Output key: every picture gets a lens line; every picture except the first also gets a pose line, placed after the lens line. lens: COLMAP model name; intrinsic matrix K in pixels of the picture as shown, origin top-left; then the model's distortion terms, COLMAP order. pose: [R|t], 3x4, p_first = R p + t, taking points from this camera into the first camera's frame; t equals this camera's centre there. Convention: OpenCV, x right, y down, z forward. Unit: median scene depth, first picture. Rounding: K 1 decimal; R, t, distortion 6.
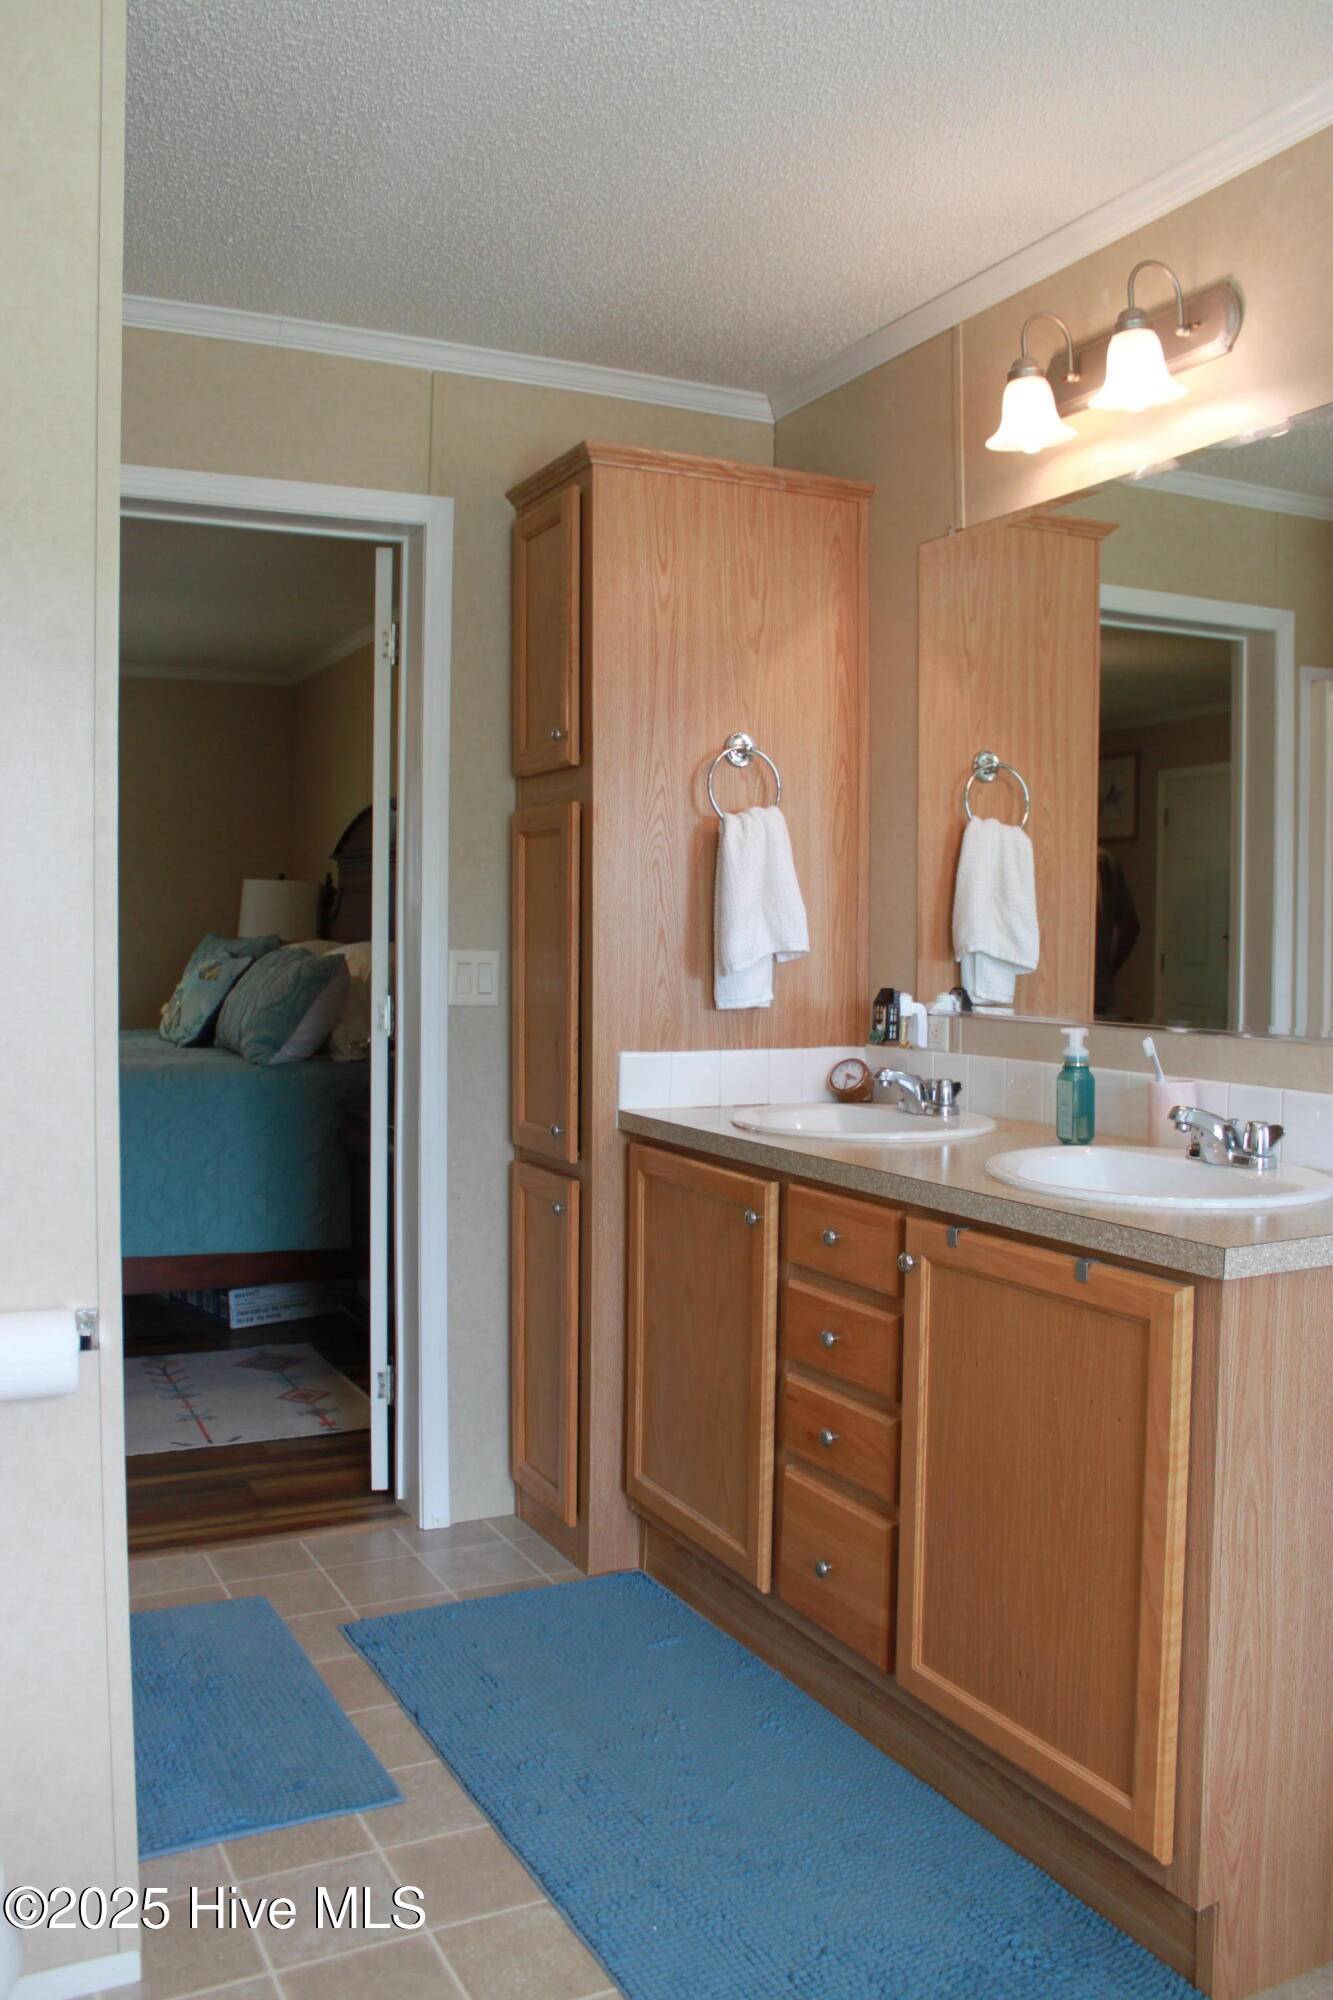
lens RADIAL K [[1653.8, 0, 659.4], [0, 1653.8, 1016.4], [0, 0, 1]] dist [-0.166954, 0.145753]
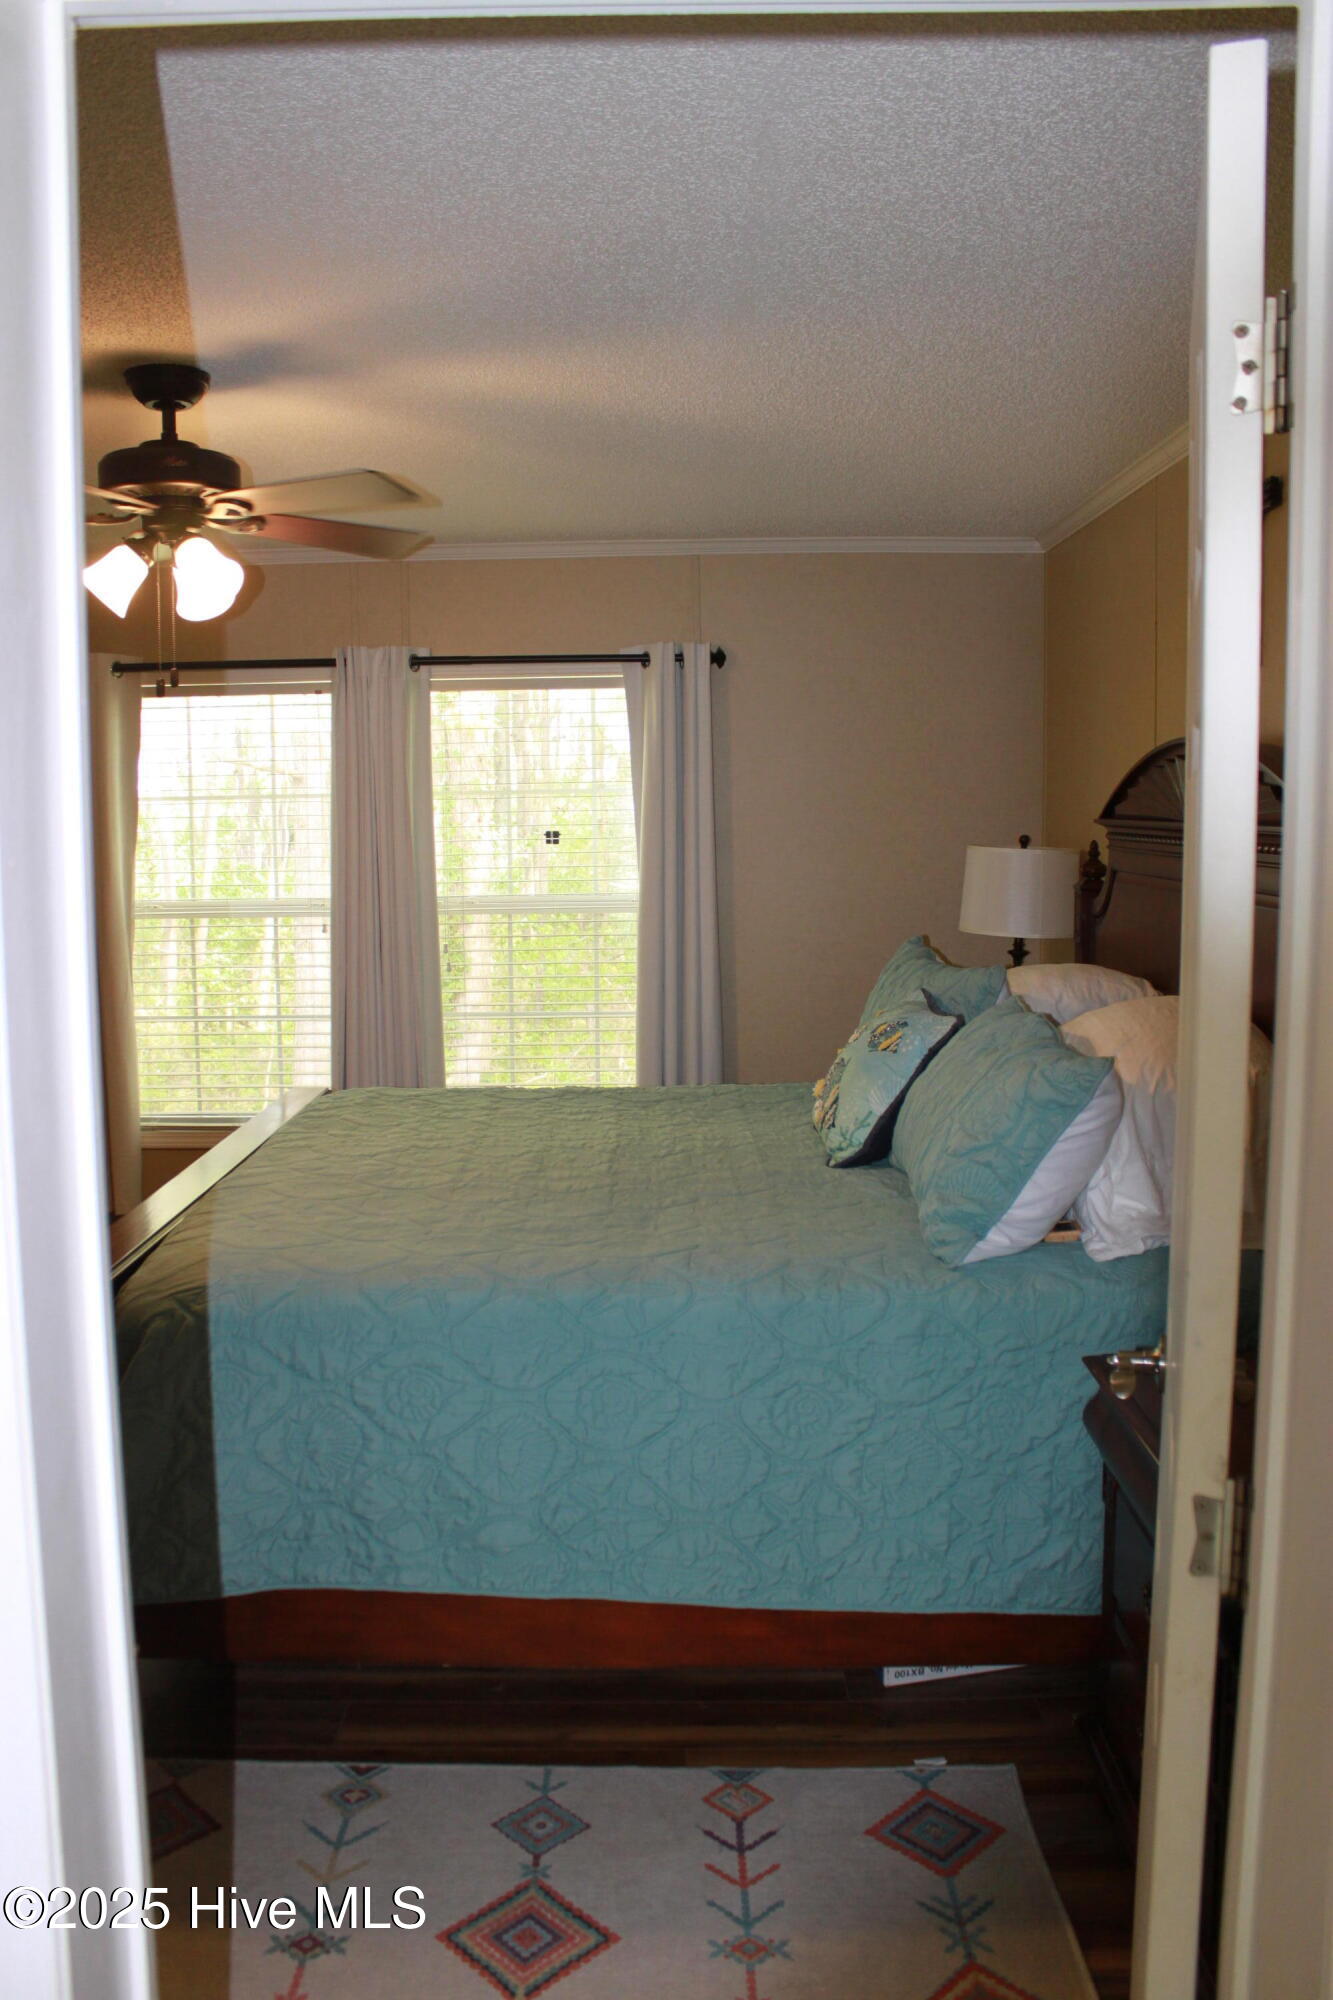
lens RADIAL K [[1653.8, 0, 659.4], [0, 1653.8, 1016.4], [0, 0, 1]] dist [-0.166954, 0.145753]
pose [[0.894517, 0.038570, -0.445367, -0.080974], [-0.005888, 0.997201, 0.074534, -0.081411], [0.446995, -0.064050, 0.892241, 0.426557]]
